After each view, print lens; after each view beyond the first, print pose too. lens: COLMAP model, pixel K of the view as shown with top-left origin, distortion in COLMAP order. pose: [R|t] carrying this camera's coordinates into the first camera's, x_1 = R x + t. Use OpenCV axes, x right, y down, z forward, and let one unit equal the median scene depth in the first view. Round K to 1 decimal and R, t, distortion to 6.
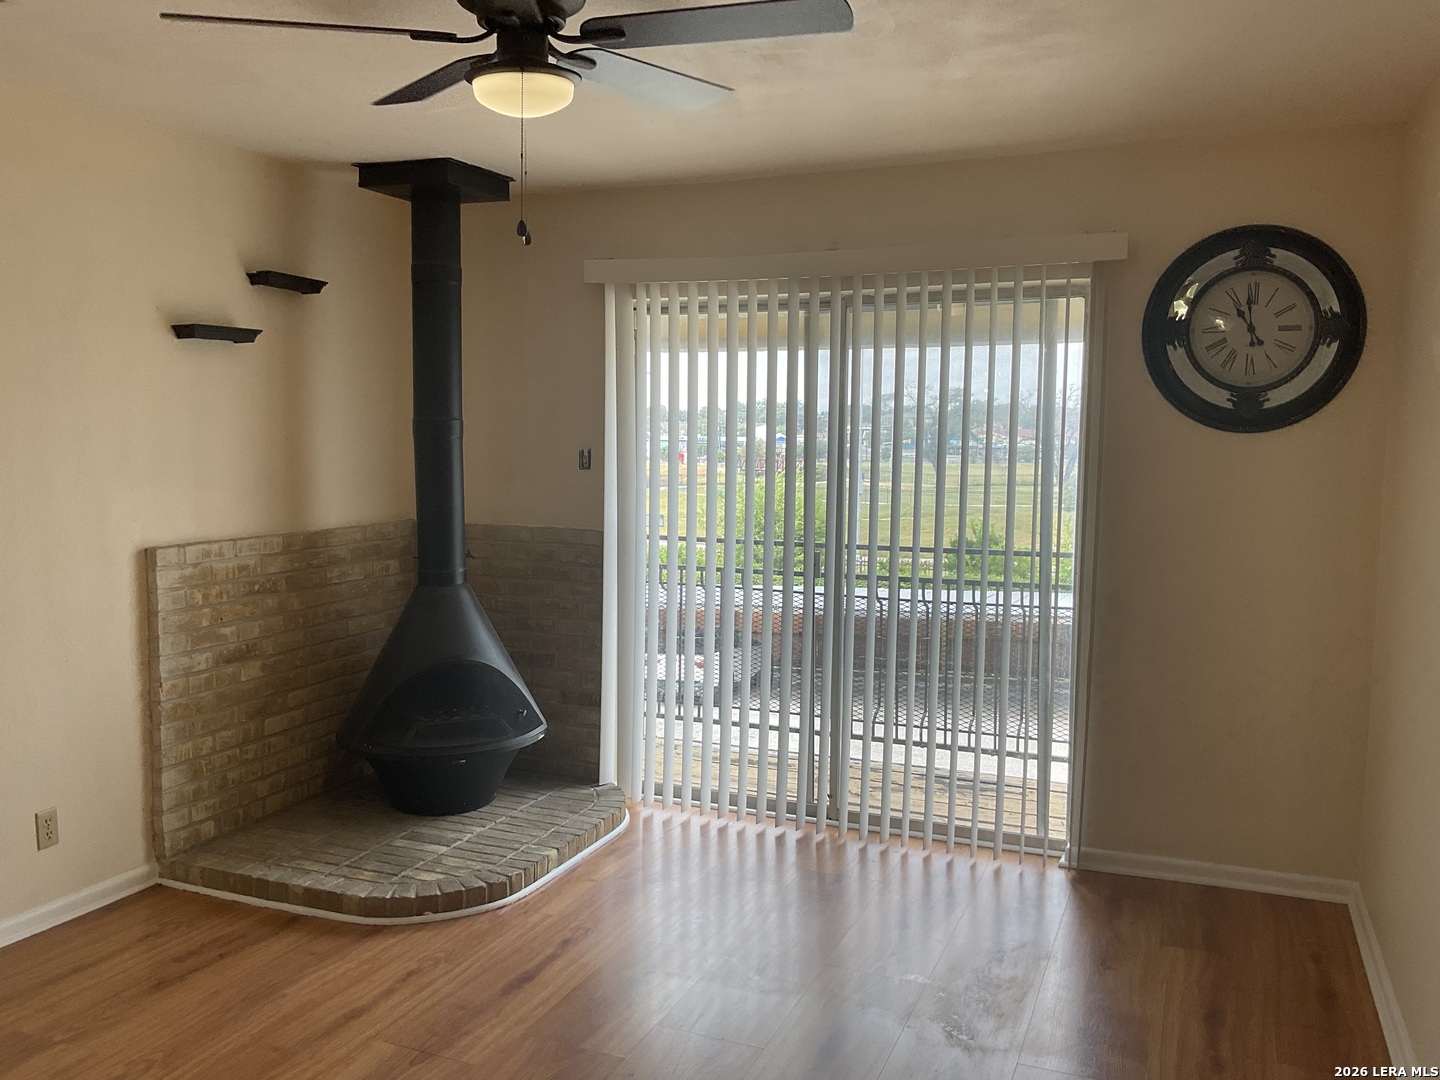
lens RADIAL K [[1195.1, 0, 769.4], [0, 1195.1, 530.2], [0, 0, 1]] dist [0.082683, -0.158390]
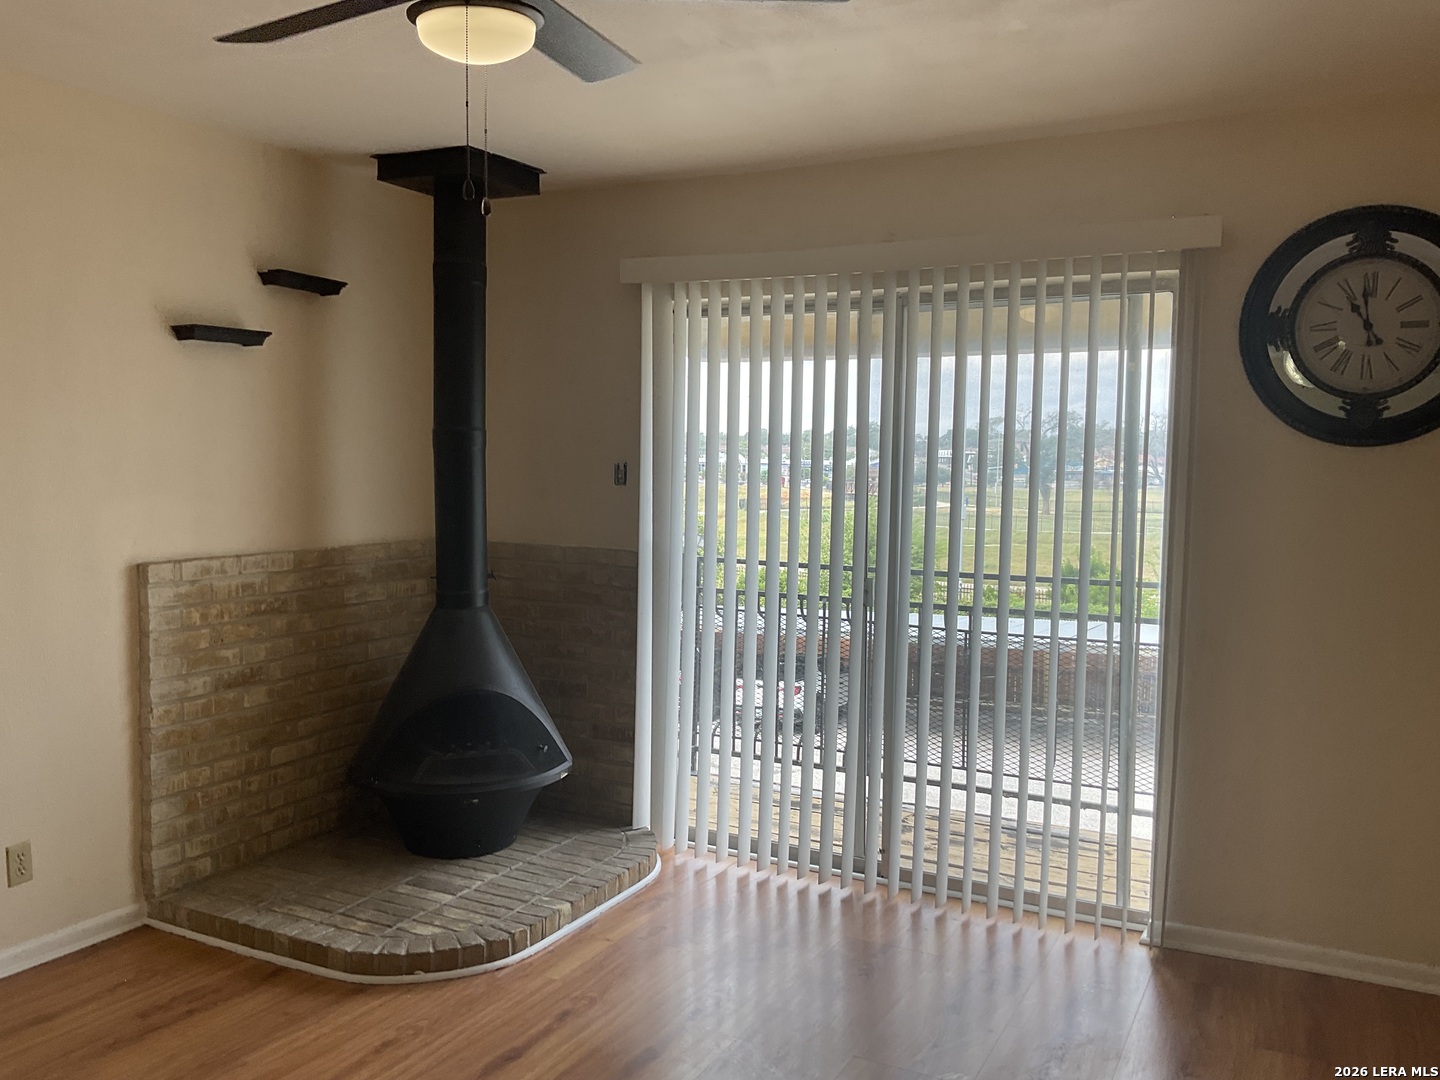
lens RADIAL K [[1195.1, 0, 765.4], [0, 1195.1, 527.7], [0, 0, 1]] dist [0.082683, -0.158390]
pose [[0.996460, 0.010396, -0.083428, 0.040635], [-0.012371, 0.999654, -0.023198, 0.002684], [0.083158, 0.024148, 0.996244, 0.100268]]
